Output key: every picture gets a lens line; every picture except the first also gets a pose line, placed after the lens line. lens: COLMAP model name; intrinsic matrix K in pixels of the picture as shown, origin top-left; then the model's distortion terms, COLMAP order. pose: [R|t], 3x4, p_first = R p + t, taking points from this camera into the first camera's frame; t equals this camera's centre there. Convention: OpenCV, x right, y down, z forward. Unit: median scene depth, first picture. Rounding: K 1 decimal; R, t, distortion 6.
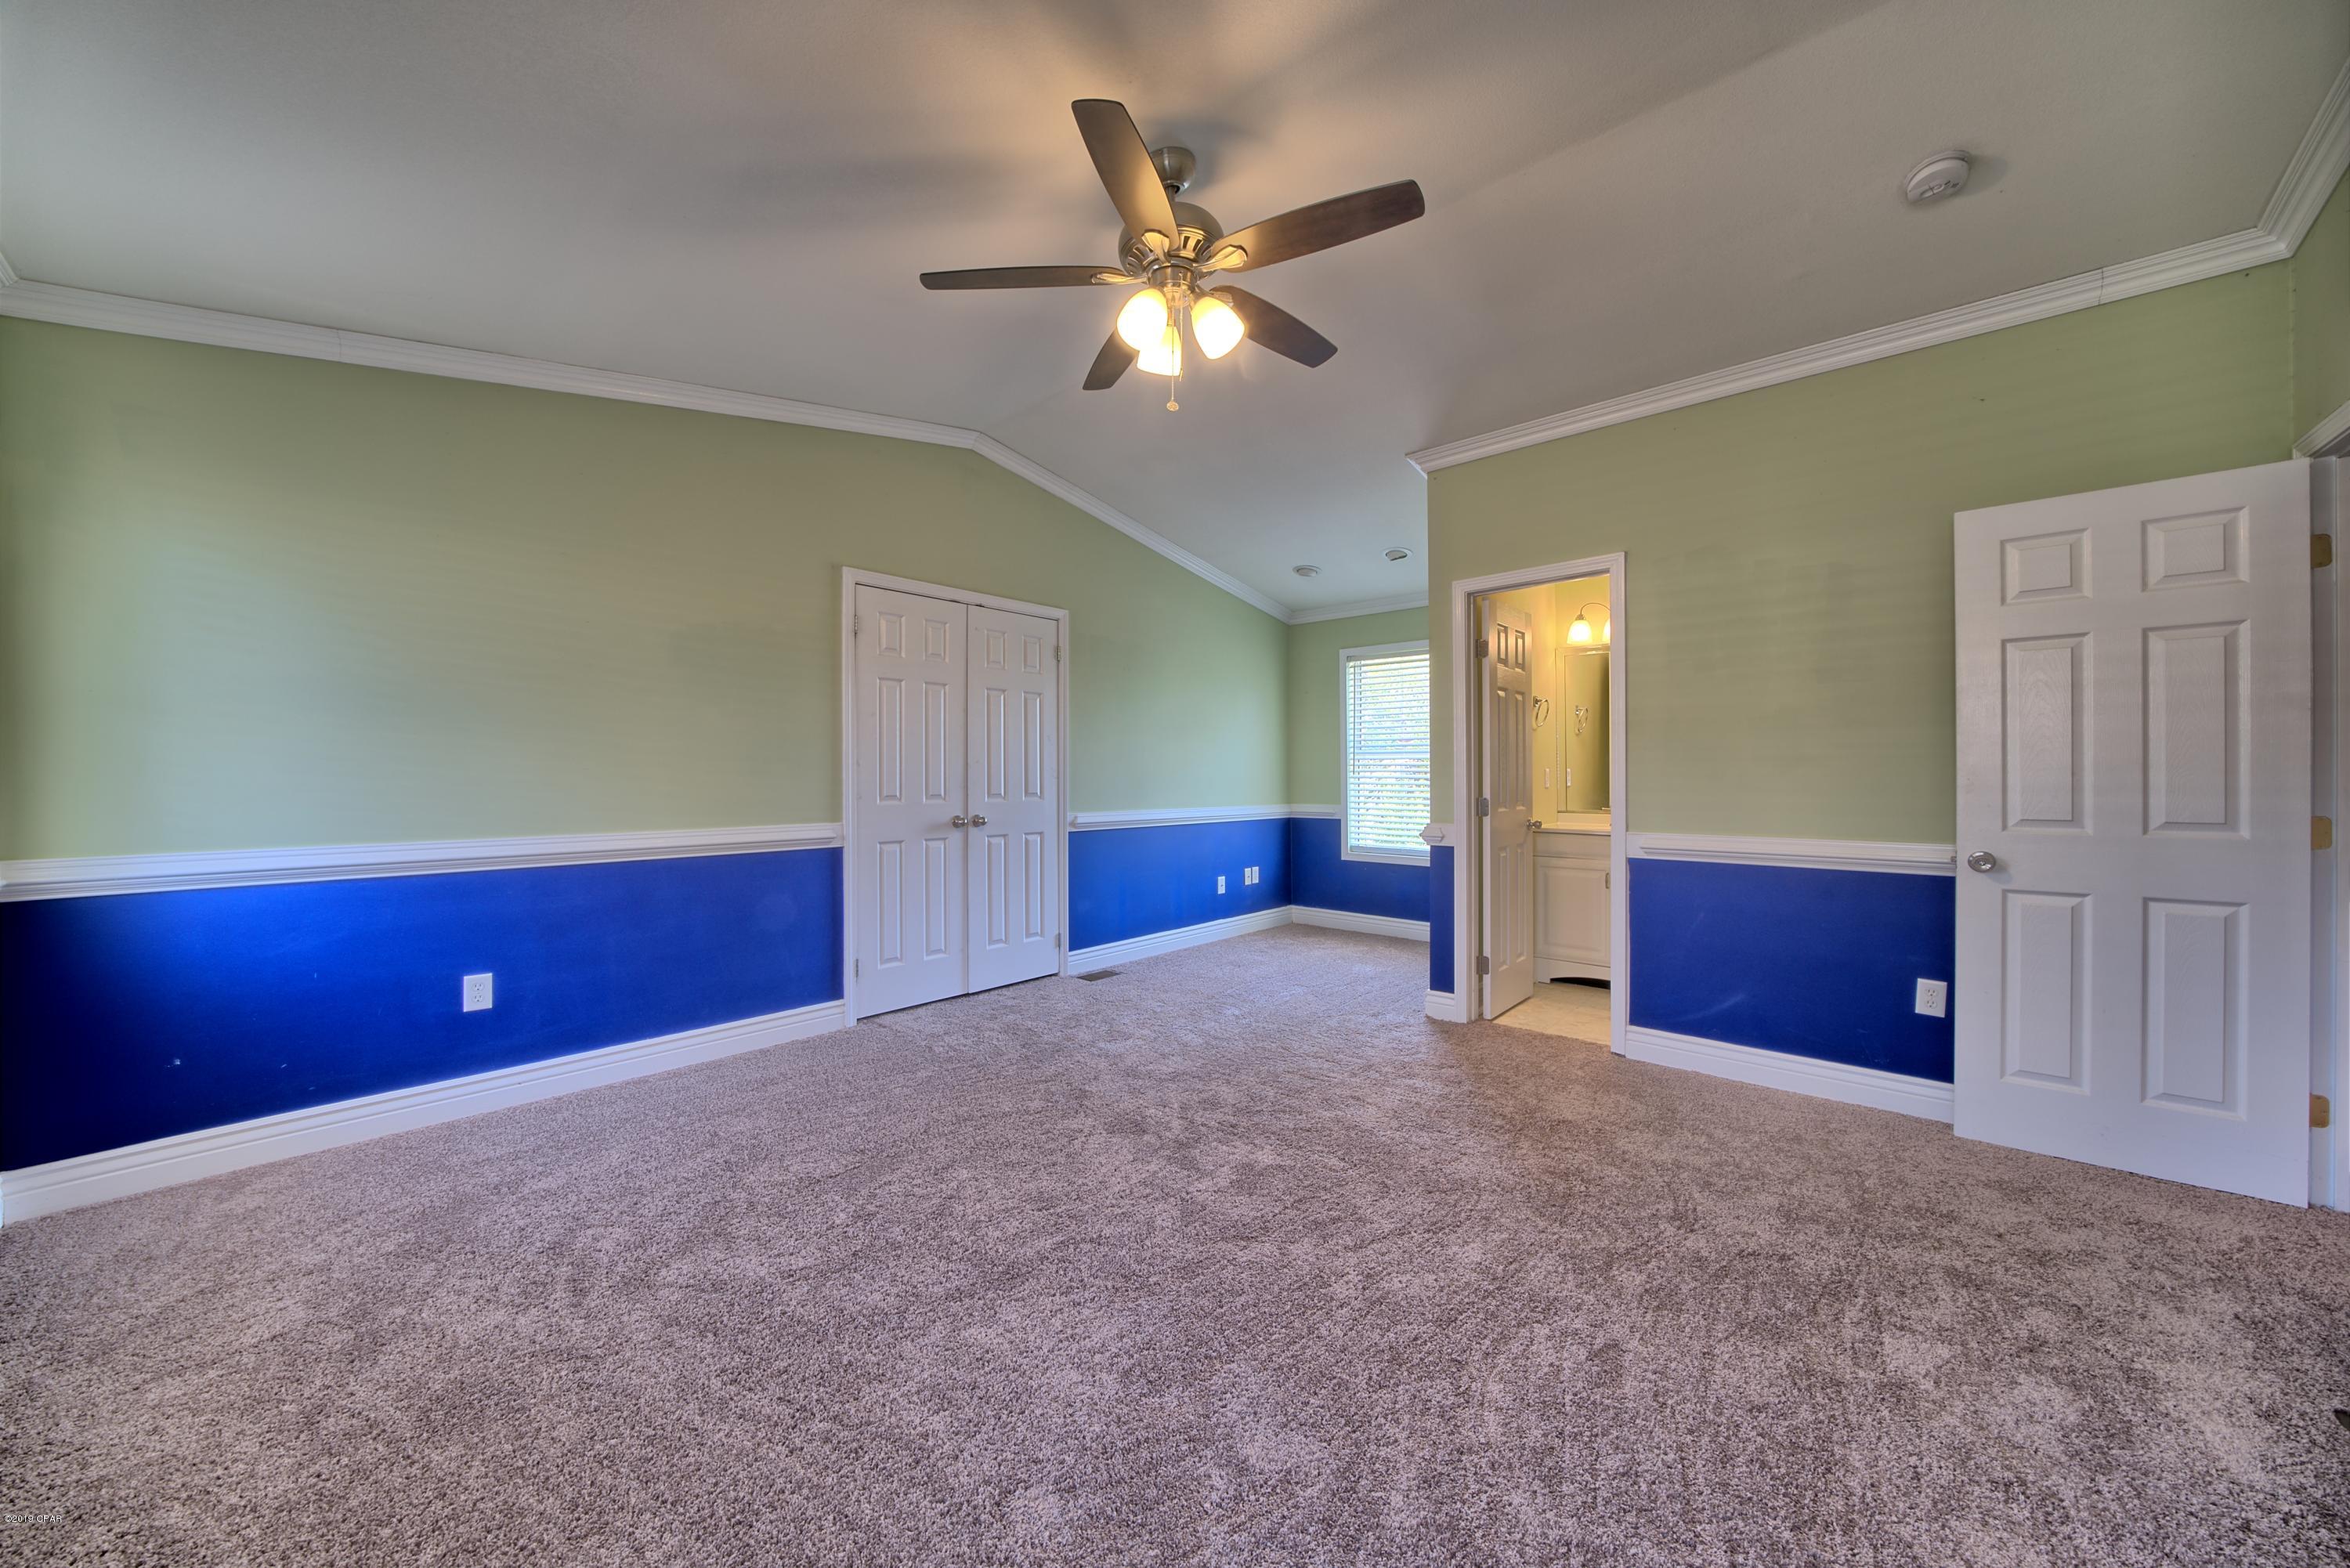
lens RADIAL K [[810.3, 0, 1171.2], [0, 810.3, 784.1], [0, 0, 1]] dist [-0.026100, 0.001981]
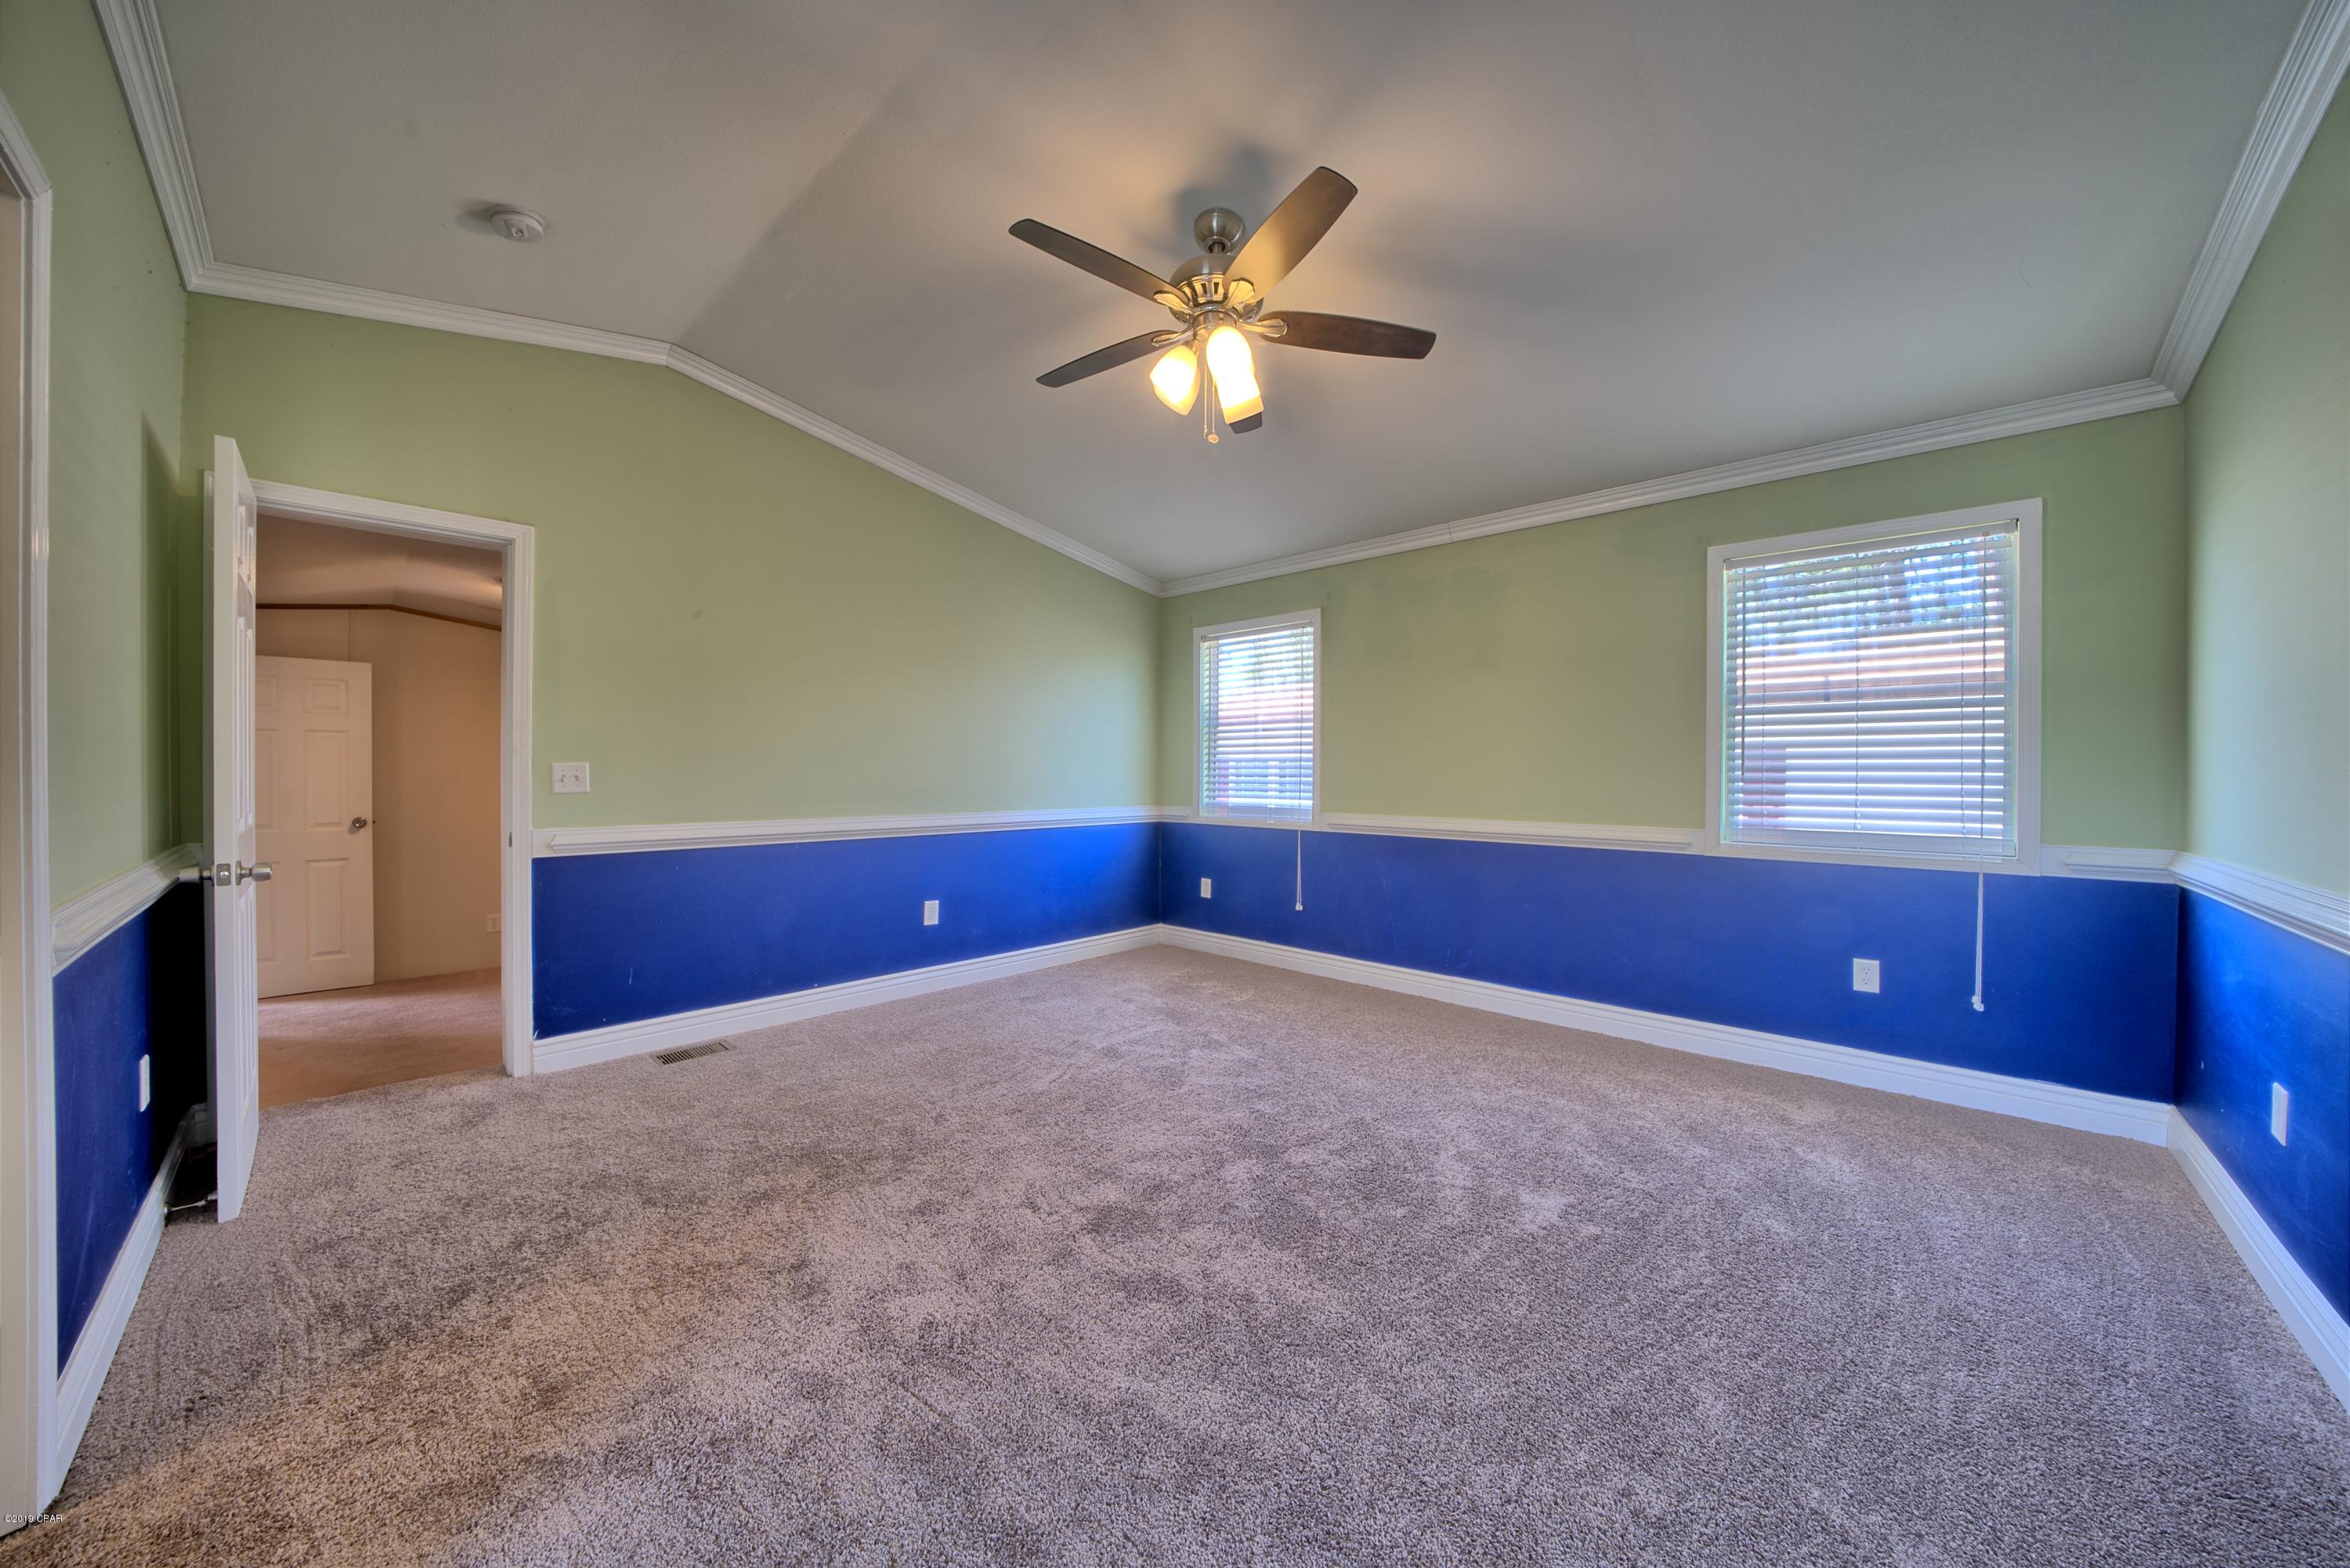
lens RADIAL K [[810.3, 0, 1171.2], [0, 810.3, 784.1], [0, 0, 1]] dist [-0.026100, 0.001981]
pose [[-0.999705, -0.007179, 0.023223, 0.029035], [-0.006597, 0.999665, 0.025045, -0.016306], [-0.023395, 0.024884, -0.999417, 1.474059]]
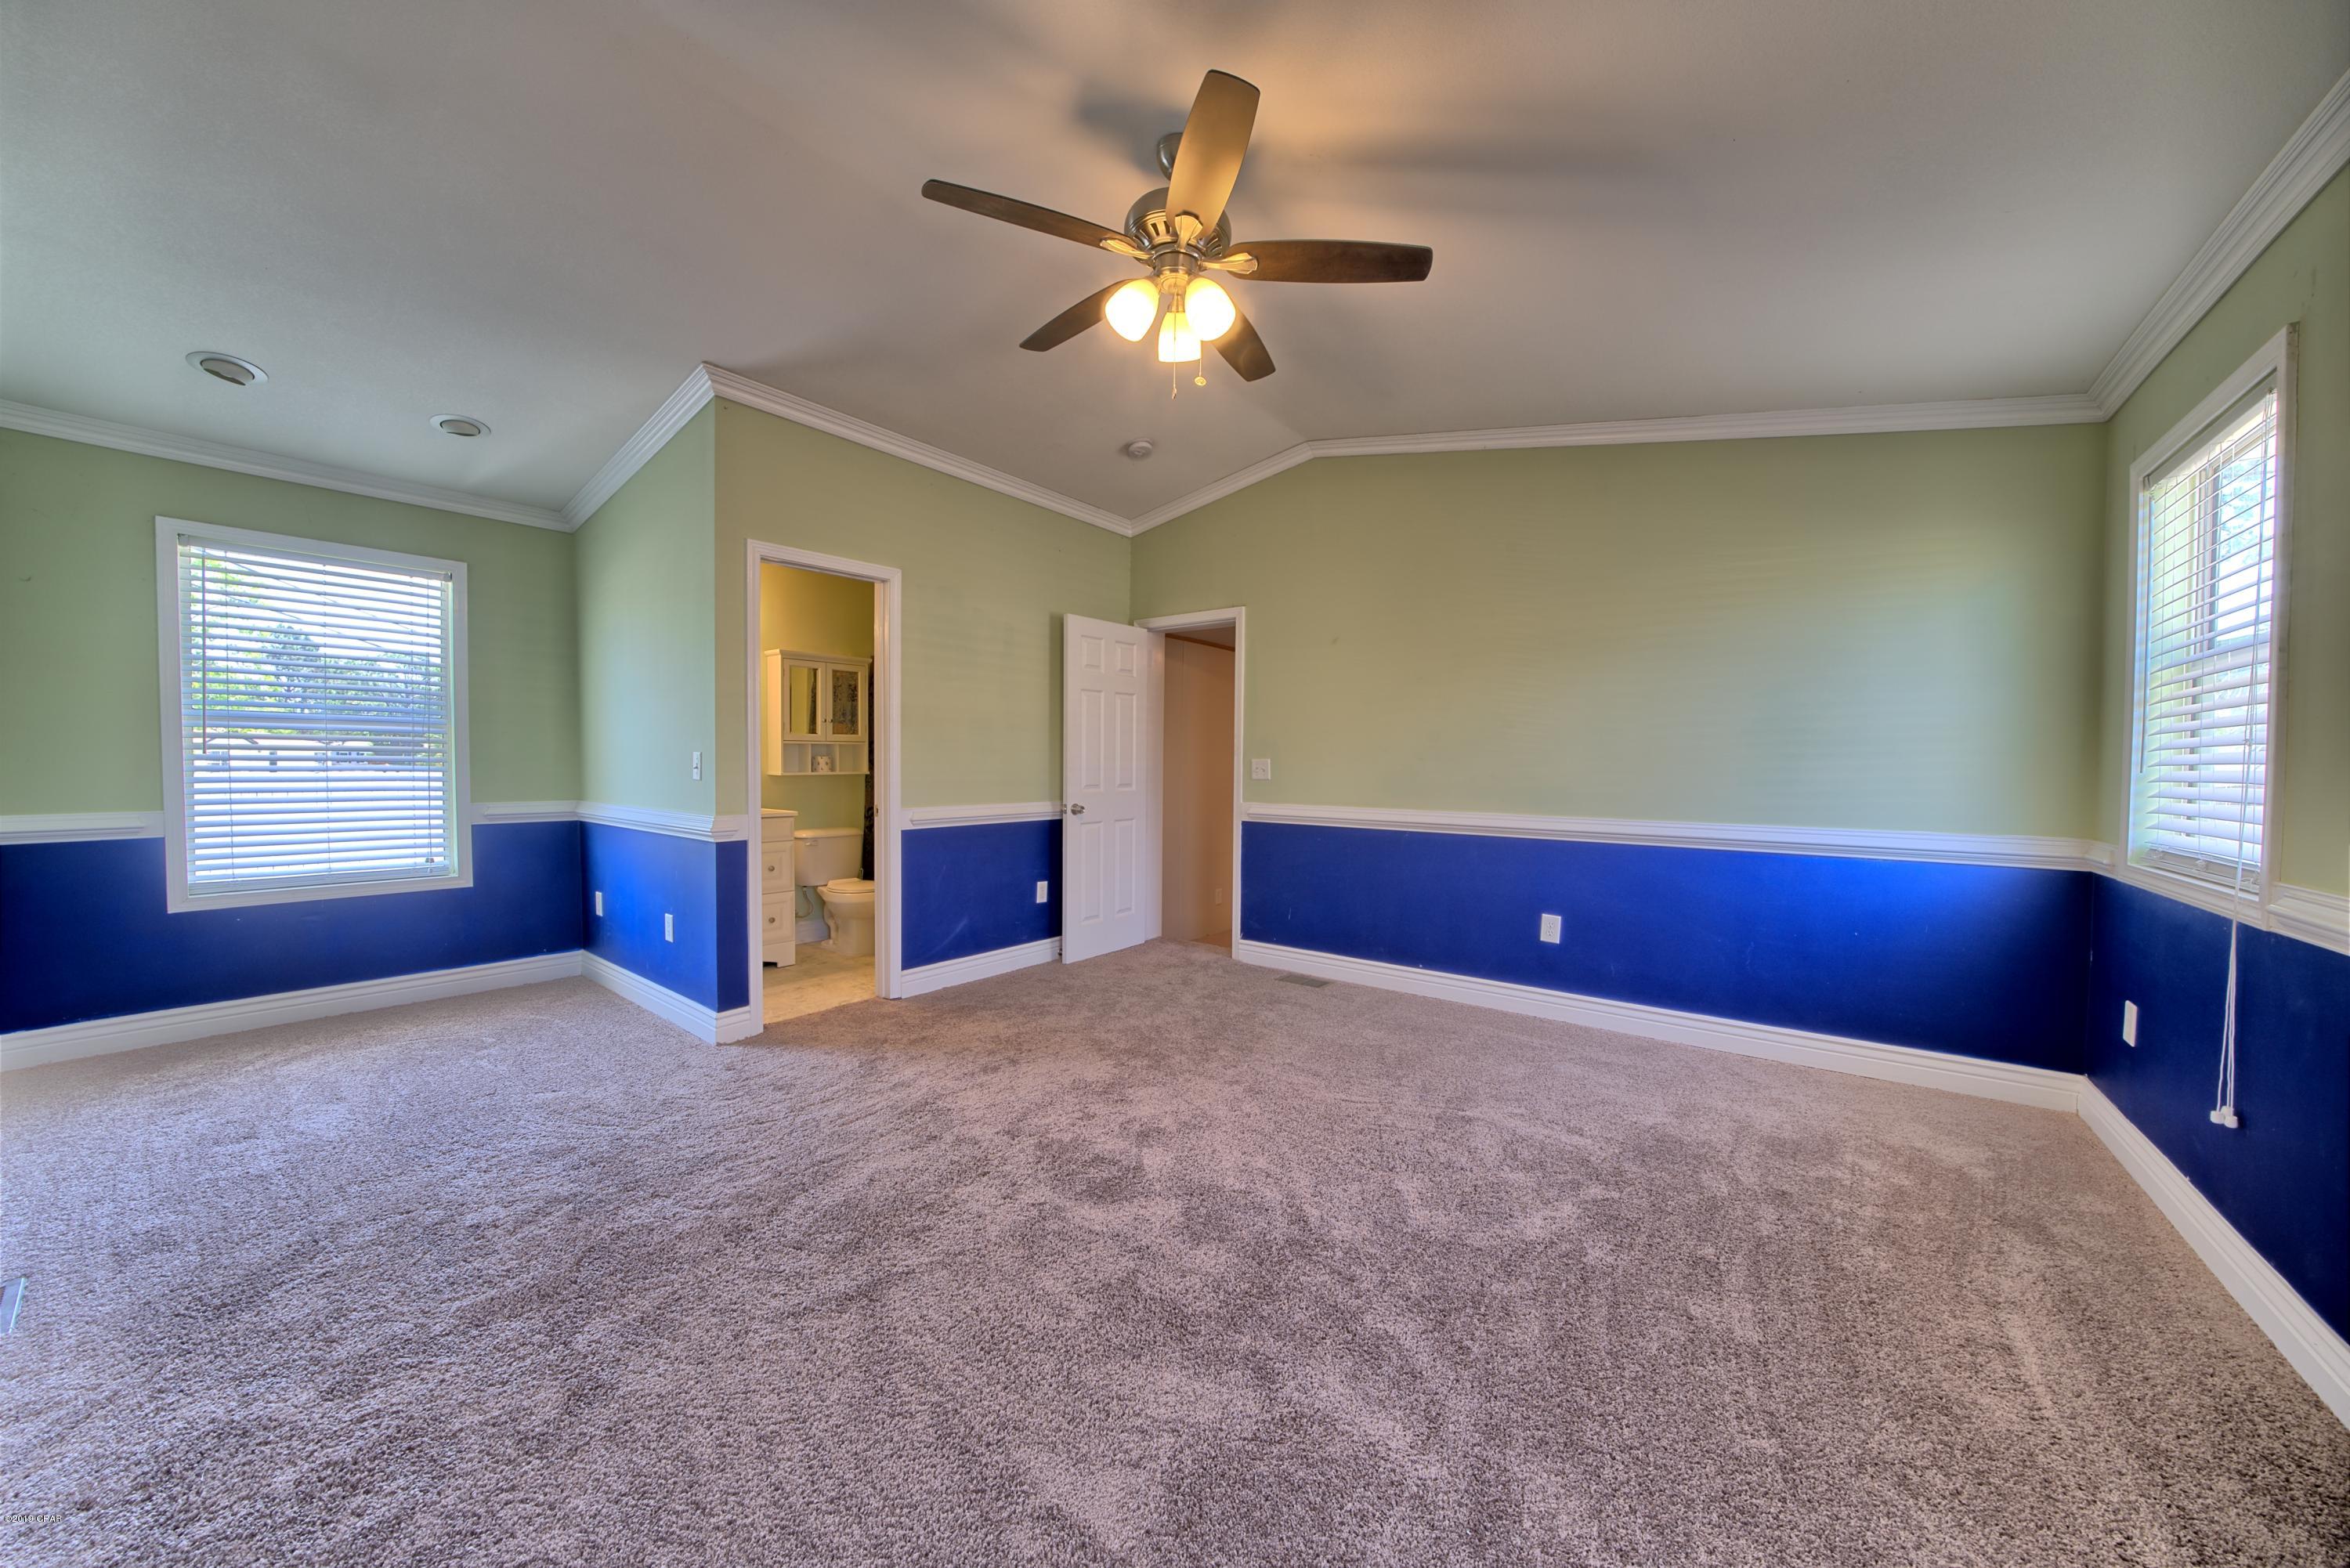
lens RADIAL K [[810.3, 0, 1171.2], [0, 810.3, 784.1], [0, 0, 1]] dist [-0.026100, 0.001981]
pose [[-0.077147, -0.030920, 0.996540, -0.697359], [0.000767, 0.999517, 0.031072, -0.013432], [-0.997019, 0.003161, -0.077086, 0.755081]]
